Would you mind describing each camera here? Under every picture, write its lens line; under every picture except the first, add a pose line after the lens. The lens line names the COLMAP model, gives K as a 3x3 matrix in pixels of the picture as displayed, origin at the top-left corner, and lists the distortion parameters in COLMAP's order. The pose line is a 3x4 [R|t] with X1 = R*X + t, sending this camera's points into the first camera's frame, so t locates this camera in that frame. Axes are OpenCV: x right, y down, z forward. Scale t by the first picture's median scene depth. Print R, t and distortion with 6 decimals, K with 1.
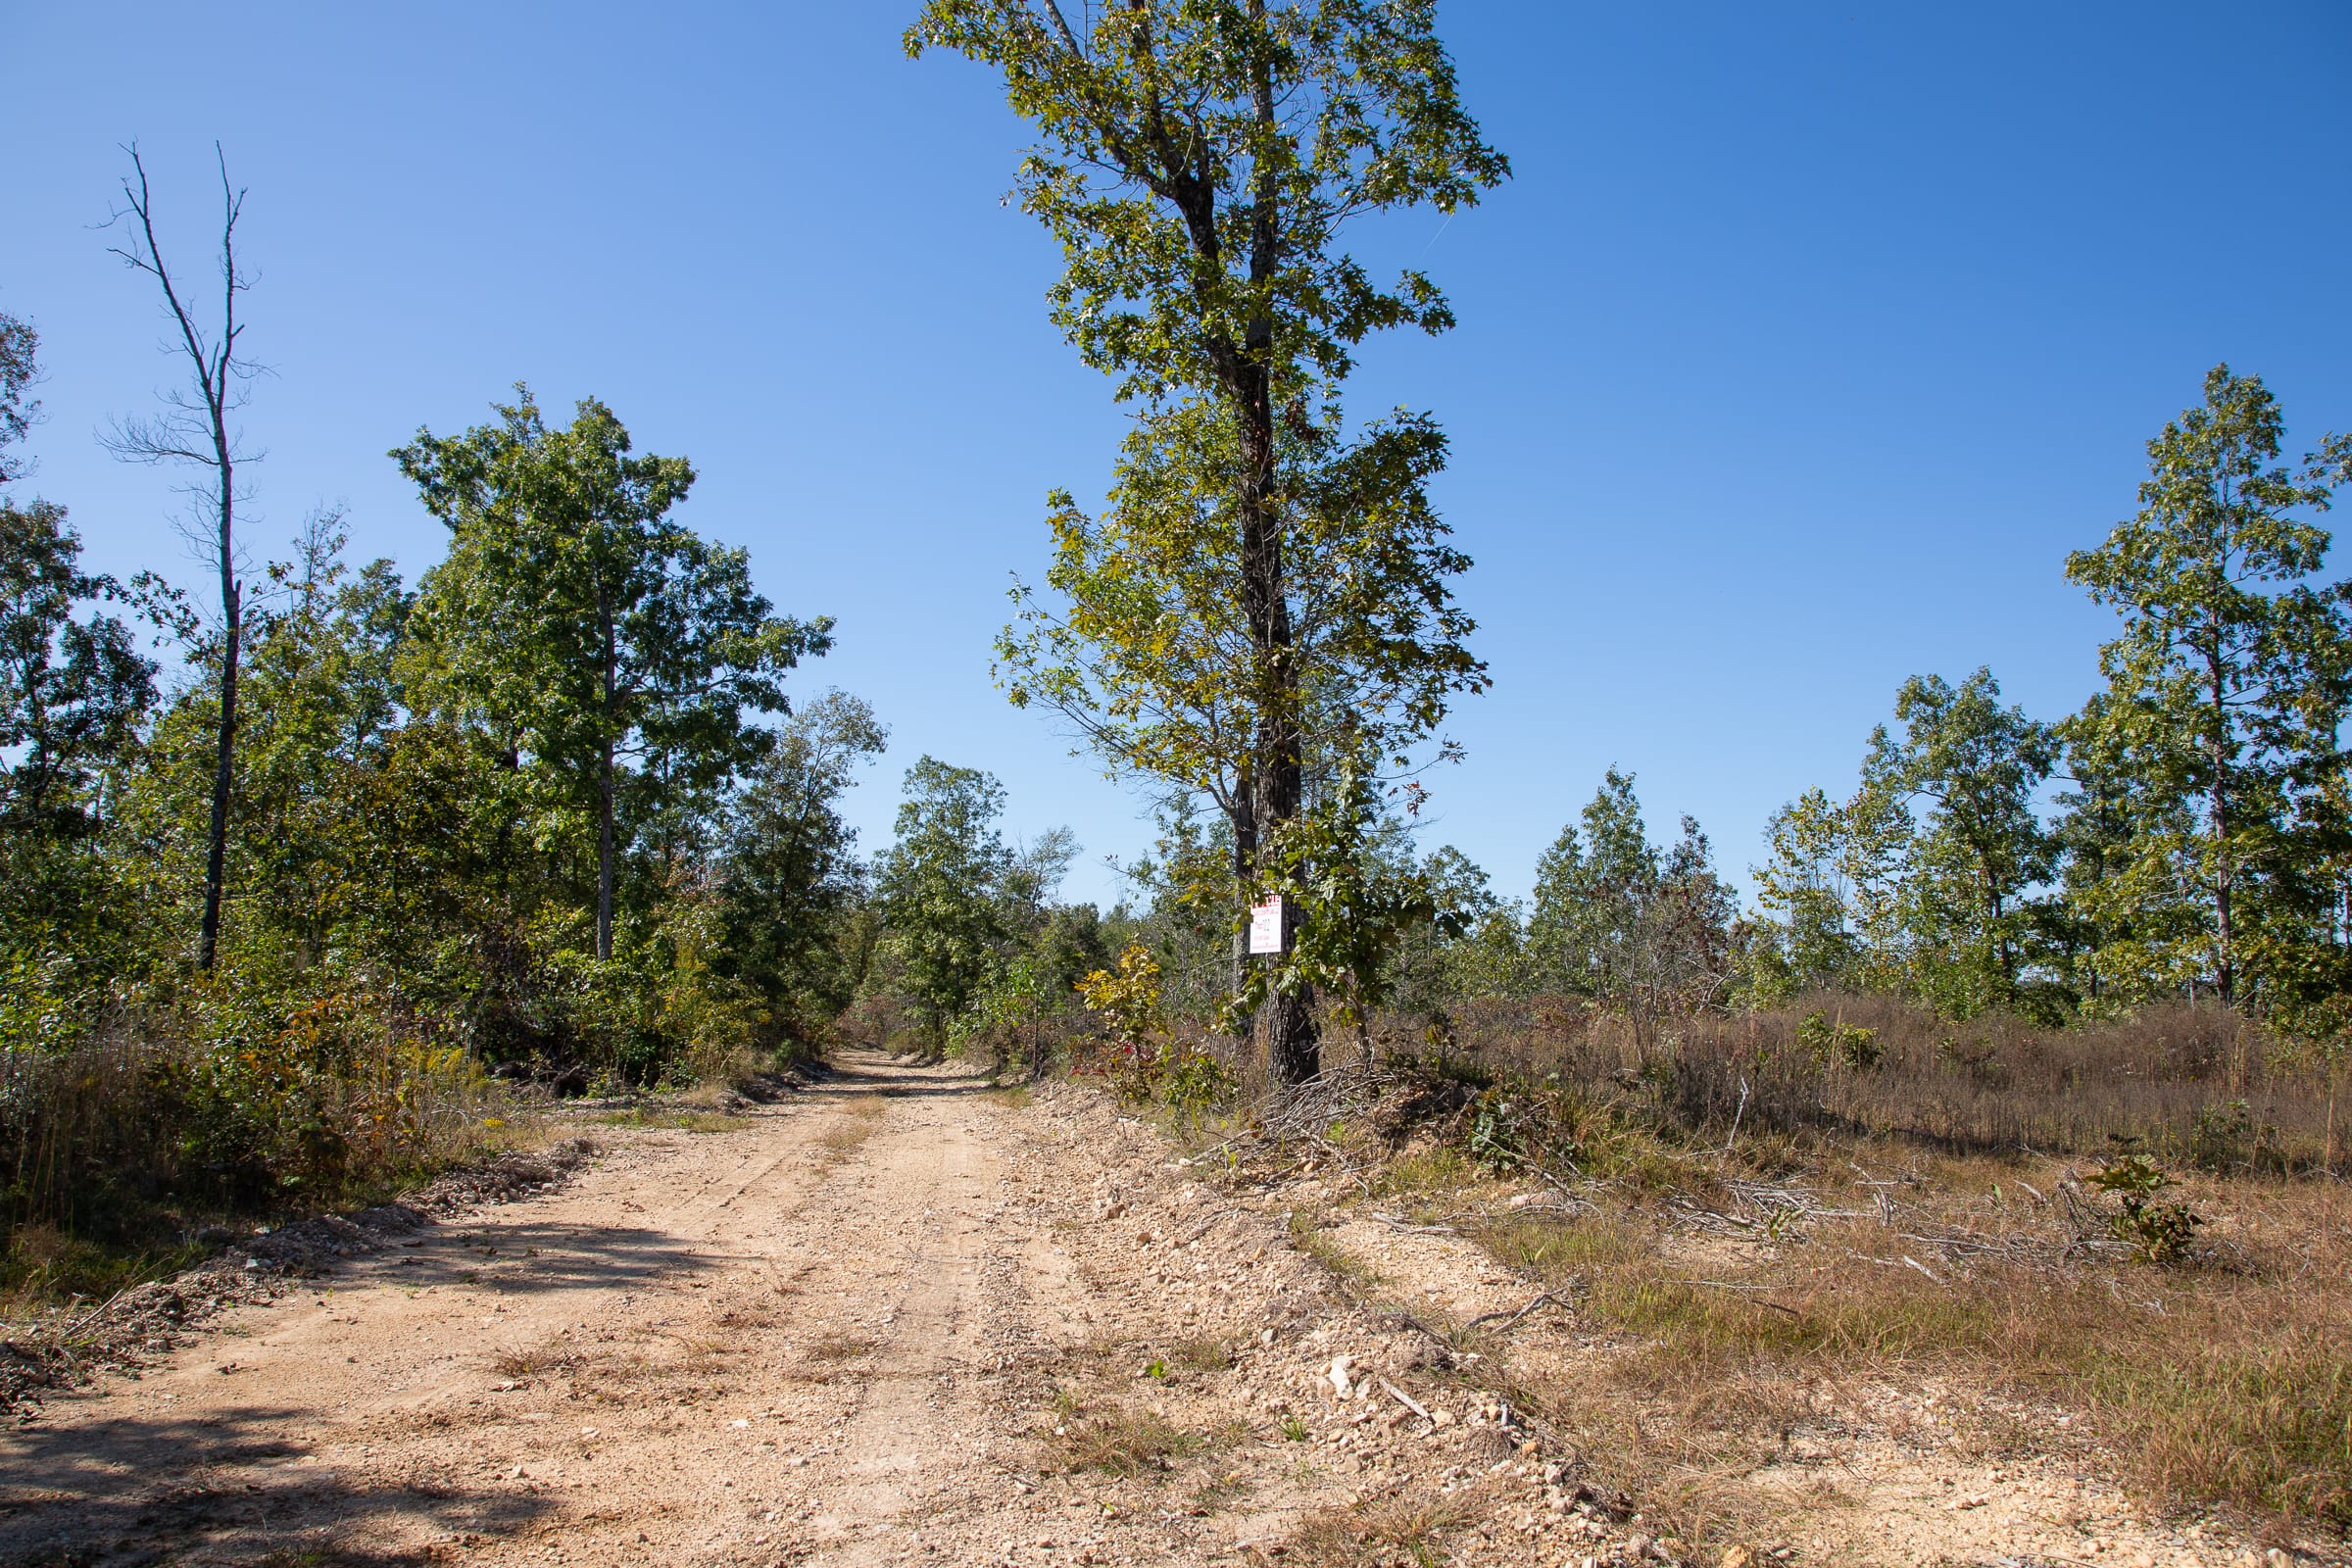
lens RADIAL K [[1893.3, 0, 1175.7], [0, 1893.3, 779.3], [0, 0, 1]] dist [-0.043853, 0.011753]
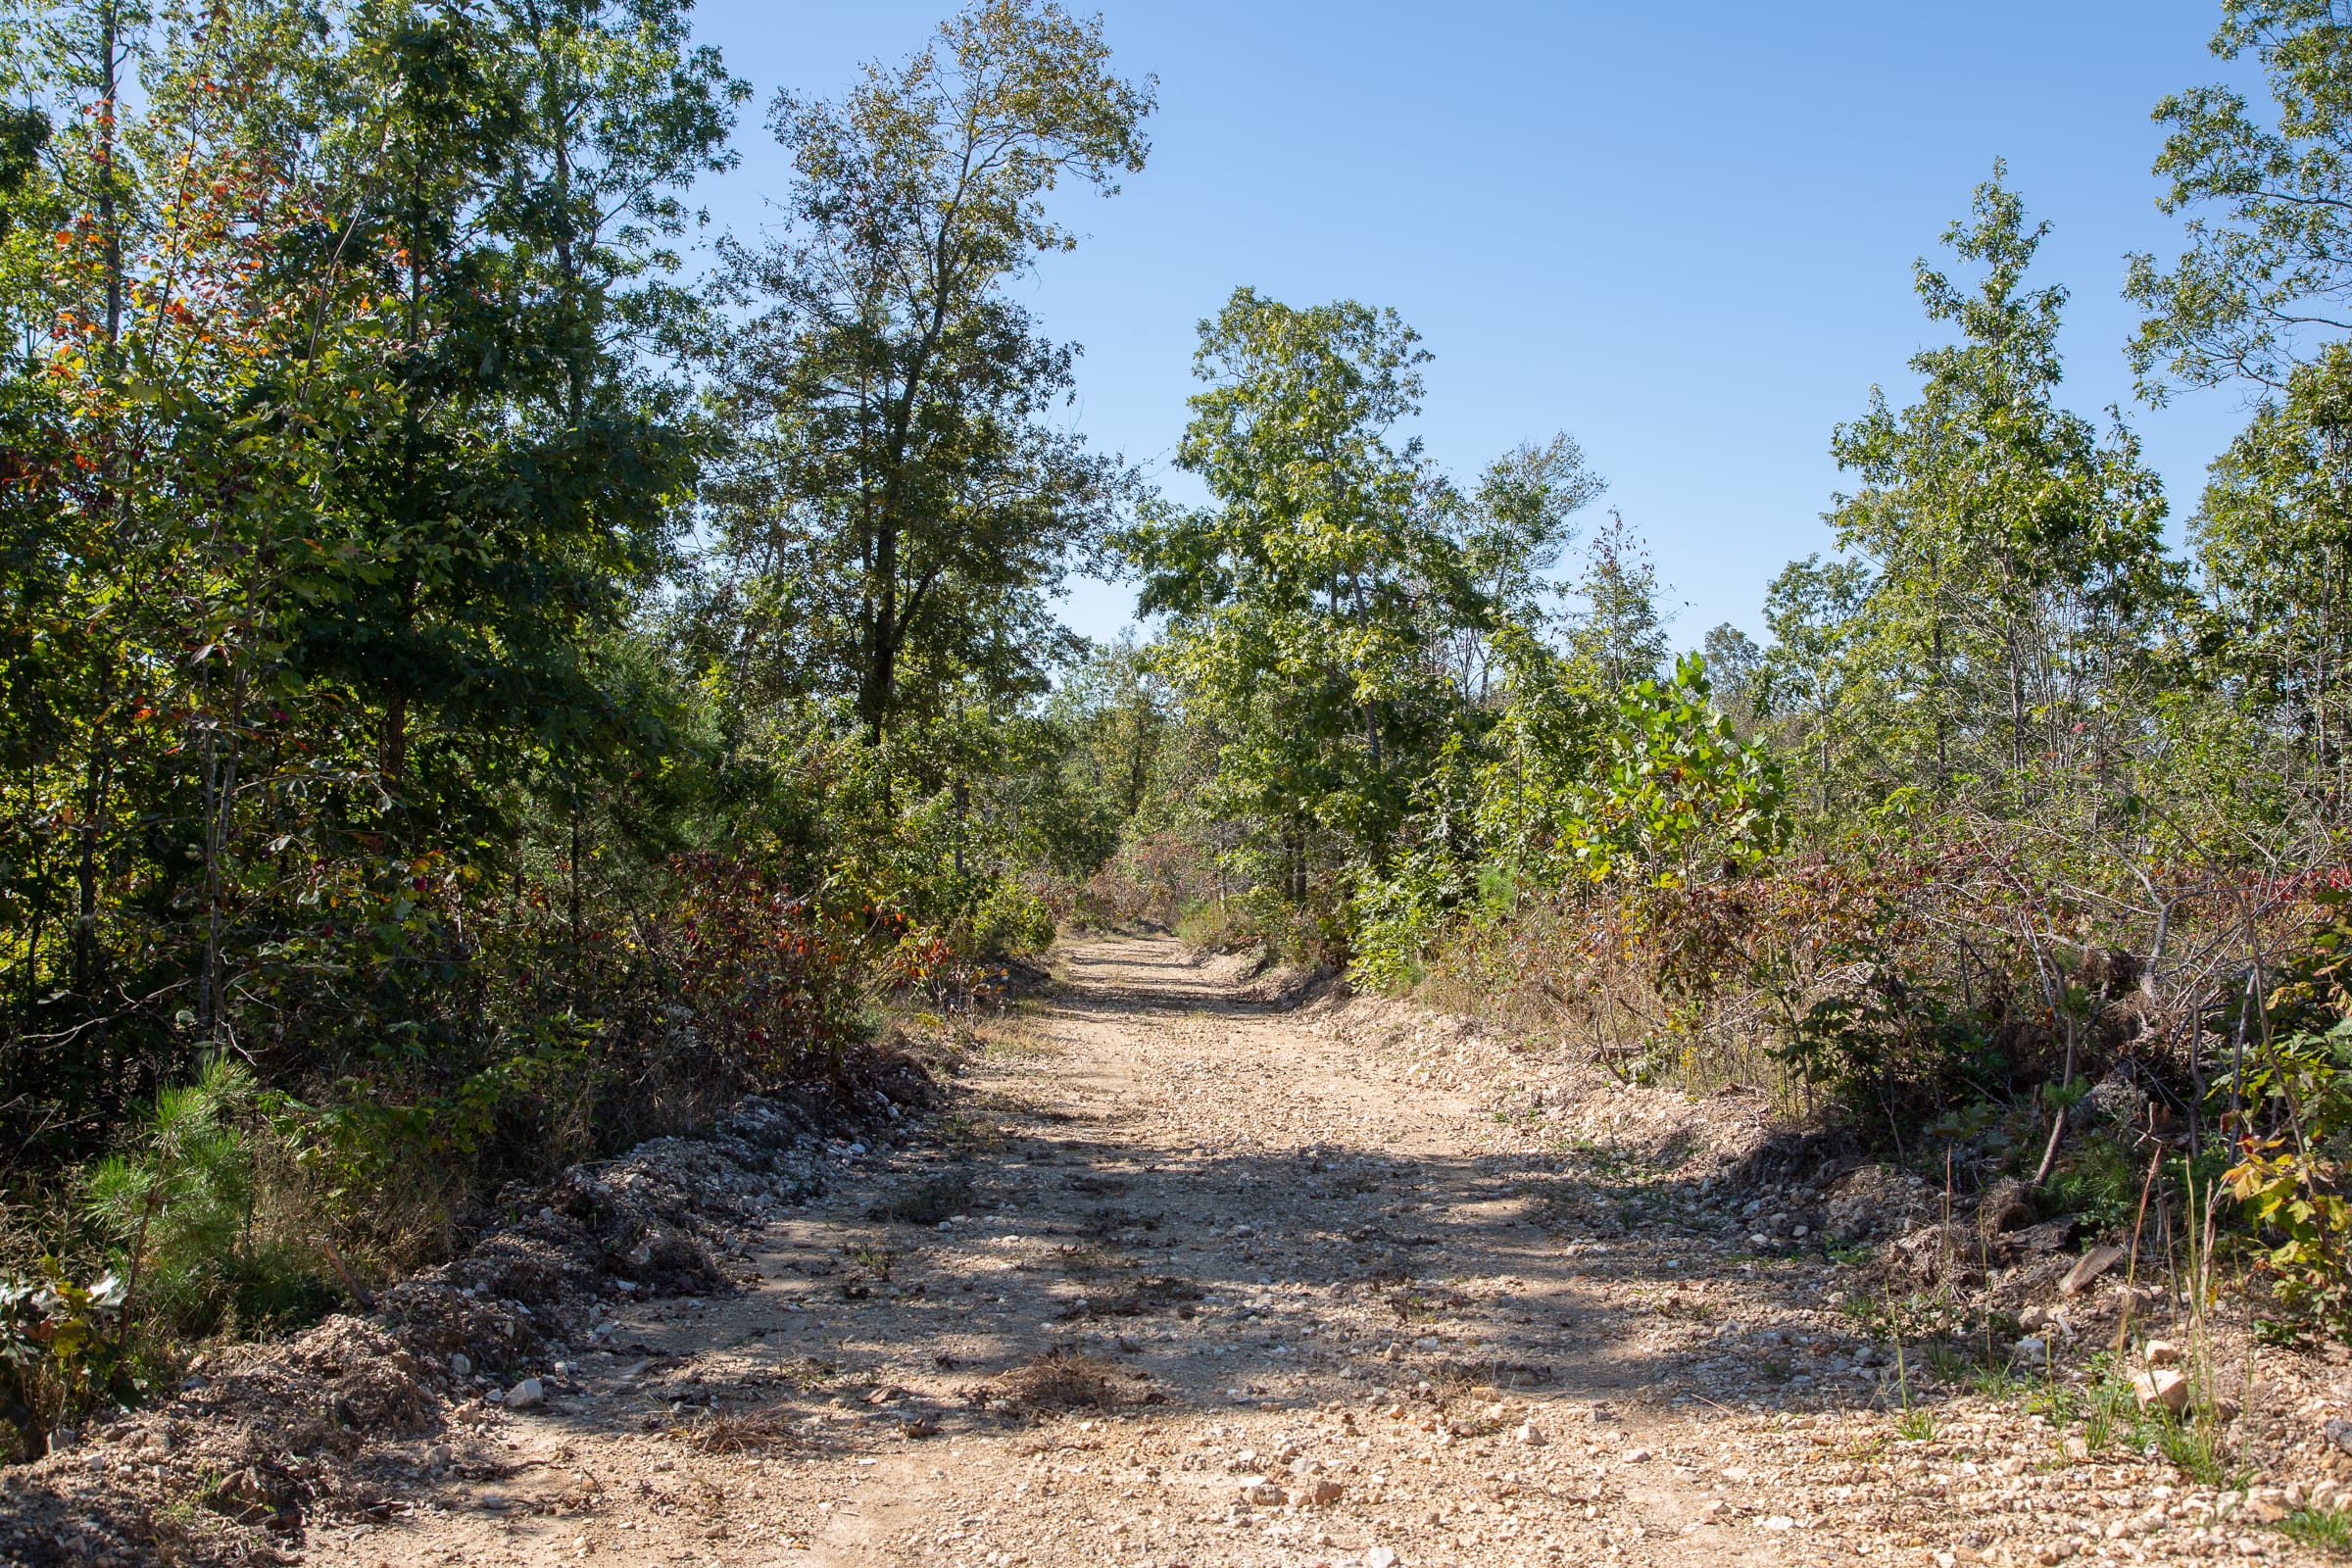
lens RADIAL K [[1893.3, 0, 1174.1], [0, 1893.3, 790.7], [0, 0, 1]] dist [-0.043853, 0.011753]
pose [[0.987321, -0.024837, -0.156779, -0.082321], [0.037387, 0.996282, 0.077613, 0.071628], [0.154269, -0.082491, 0.984579, 0.556074]]
